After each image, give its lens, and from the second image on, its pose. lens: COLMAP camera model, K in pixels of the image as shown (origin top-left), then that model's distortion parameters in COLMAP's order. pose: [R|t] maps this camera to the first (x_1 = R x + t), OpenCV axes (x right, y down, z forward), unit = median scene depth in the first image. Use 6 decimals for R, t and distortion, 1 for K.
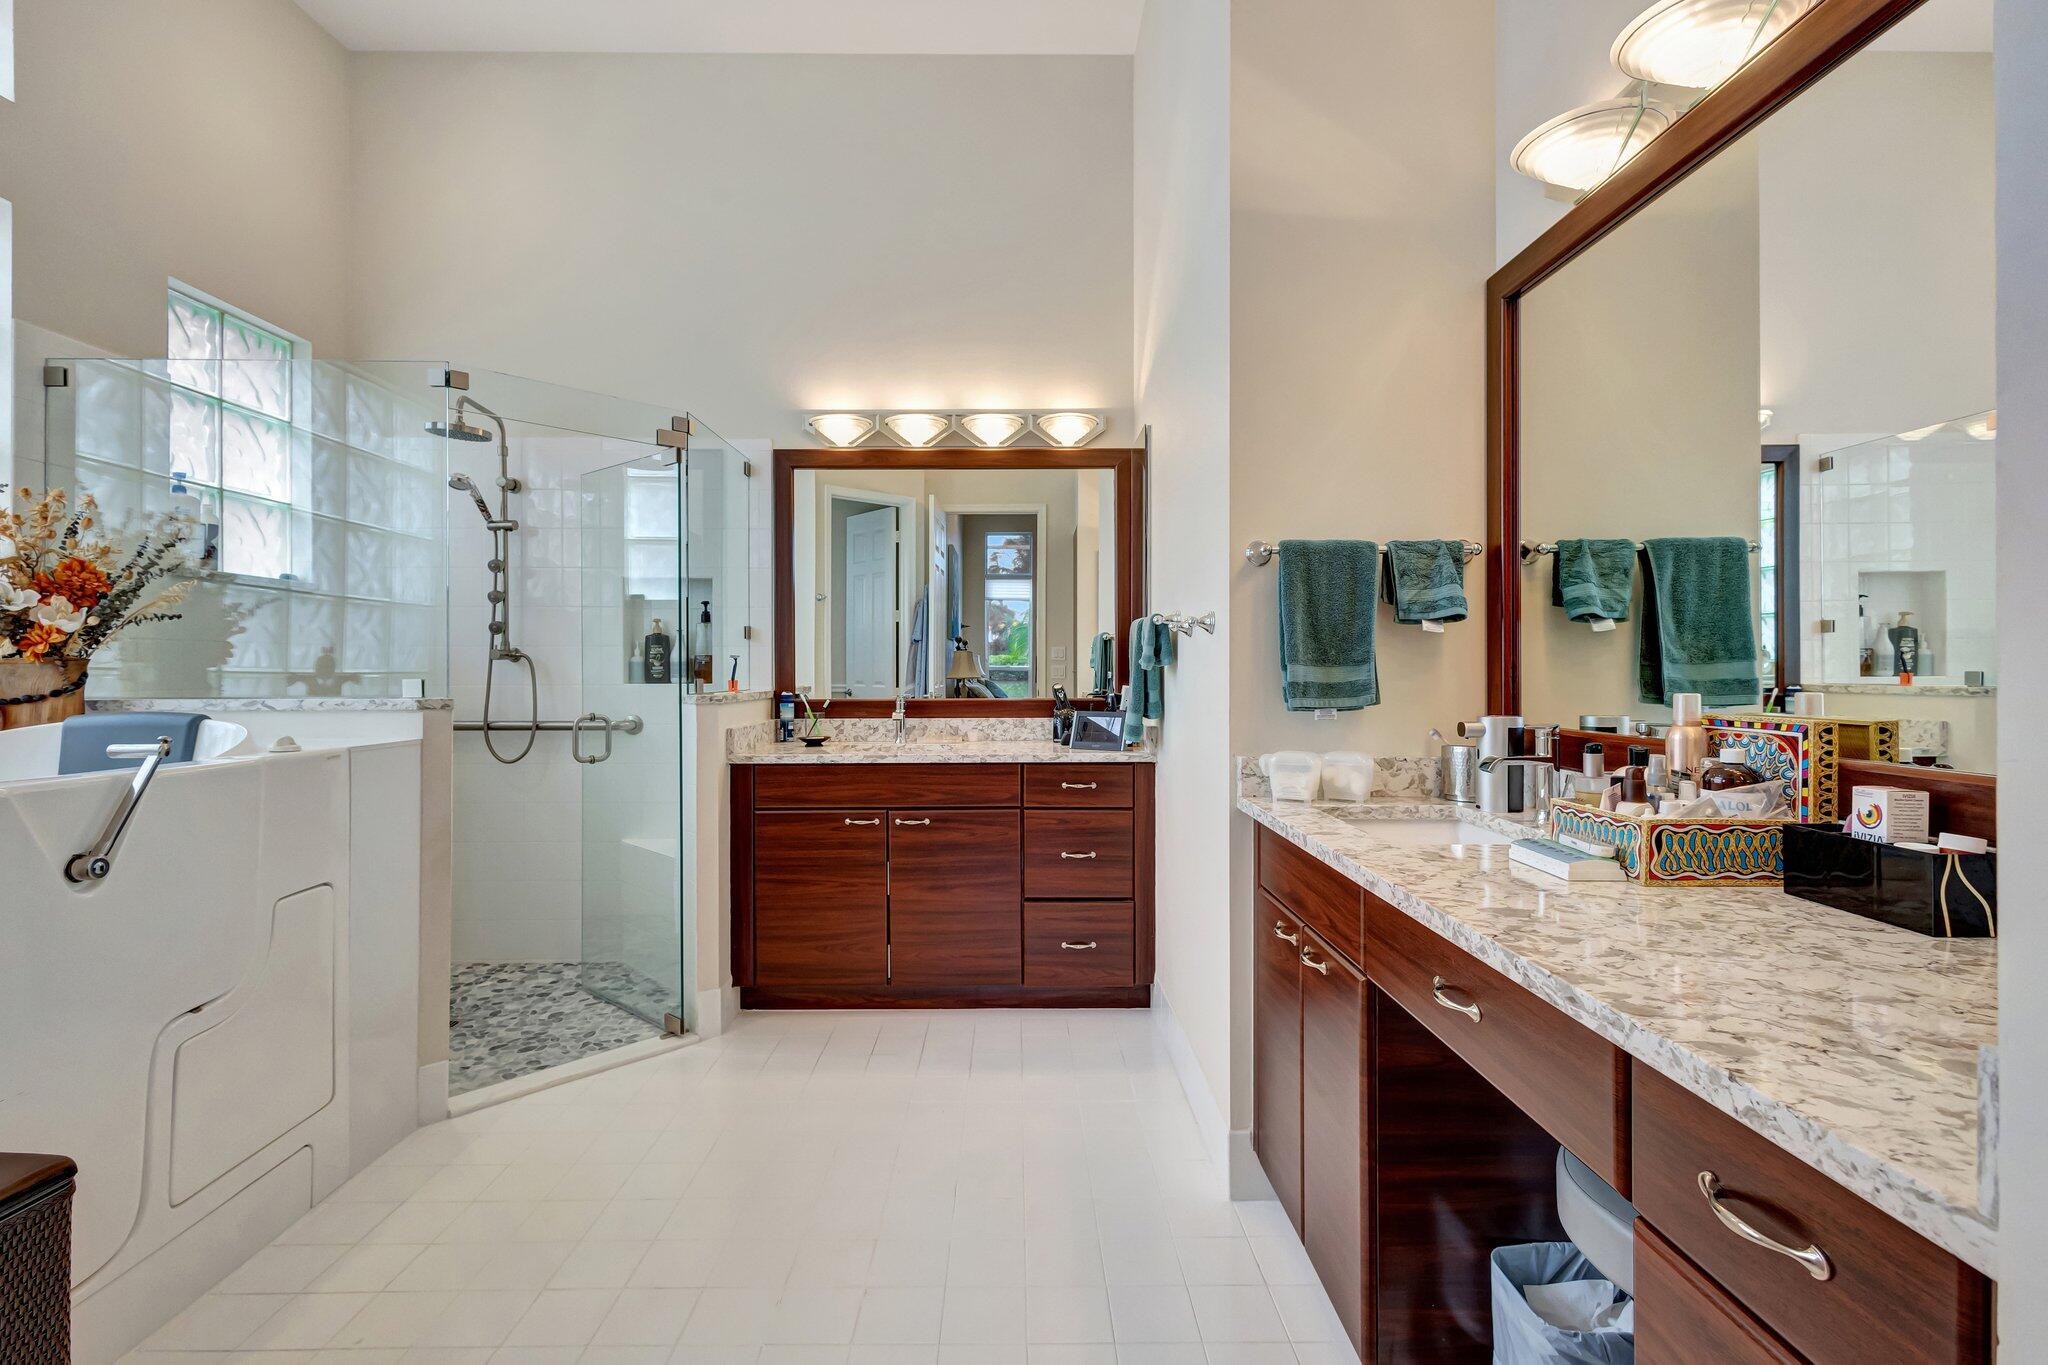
lens RADIAL K [[946.9, 0, 1021.5], [0, 946.9, 672.8], [0, 0, 1]] dist [0.010834, -0.002628]
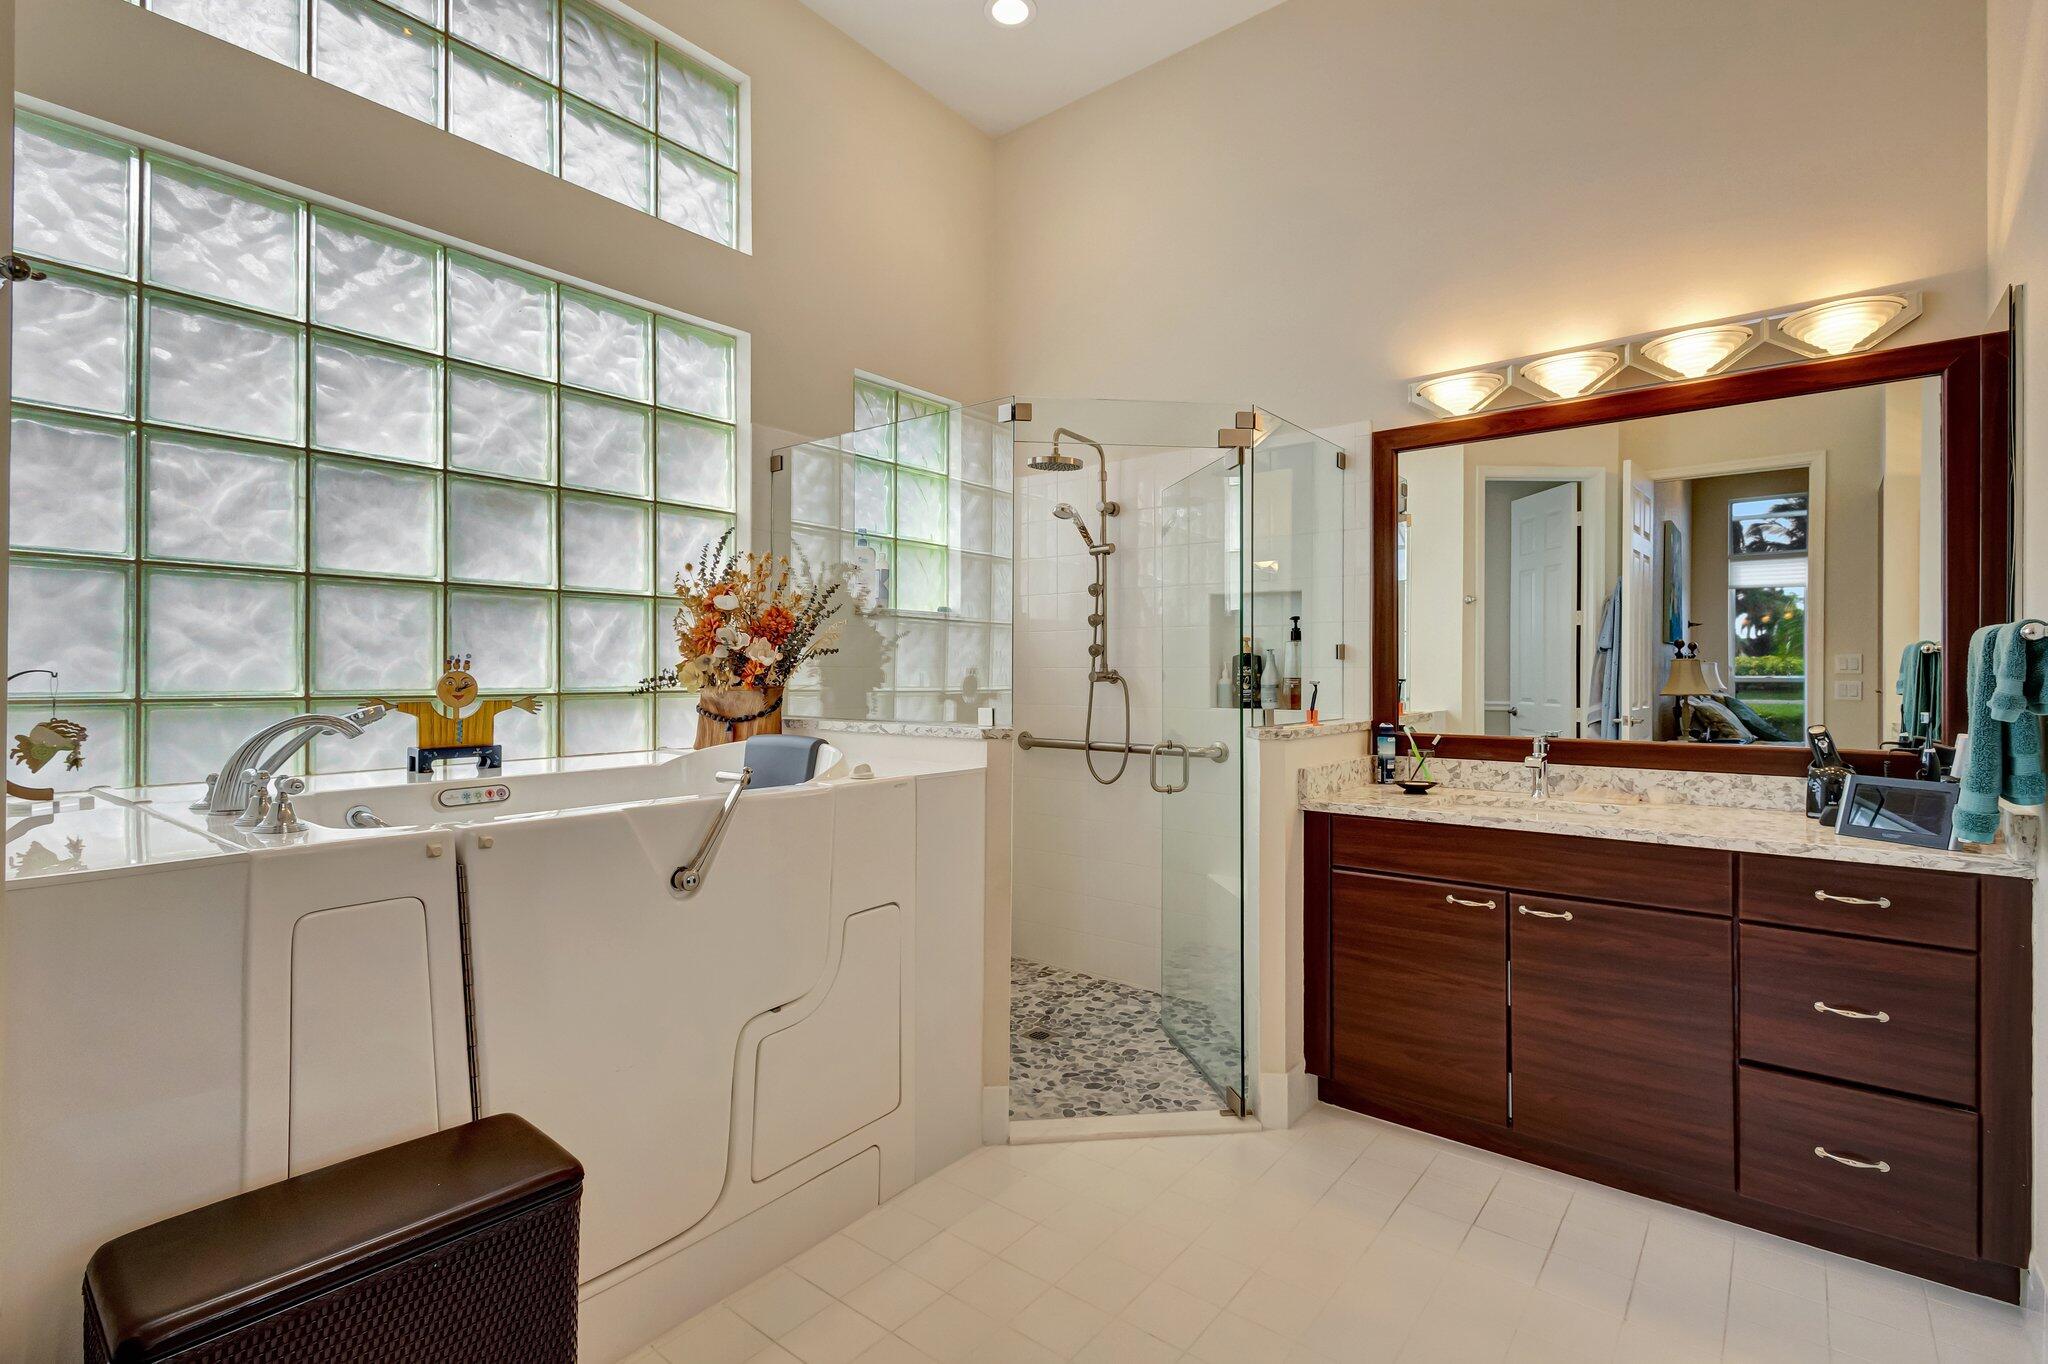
lens RADIAL K [[946.9, 0, 1027.7], [0, 946.9, 671.3], [0, 0, 1]] dist [0.010834, -0.002628]
pose [[0.772195, 0.003725, -0.635374, 0.039566], [-0.005053, 0.999987, -0.000278, -0.025428], [0.635365, 0.003425, 0.772204, 0.177759]]
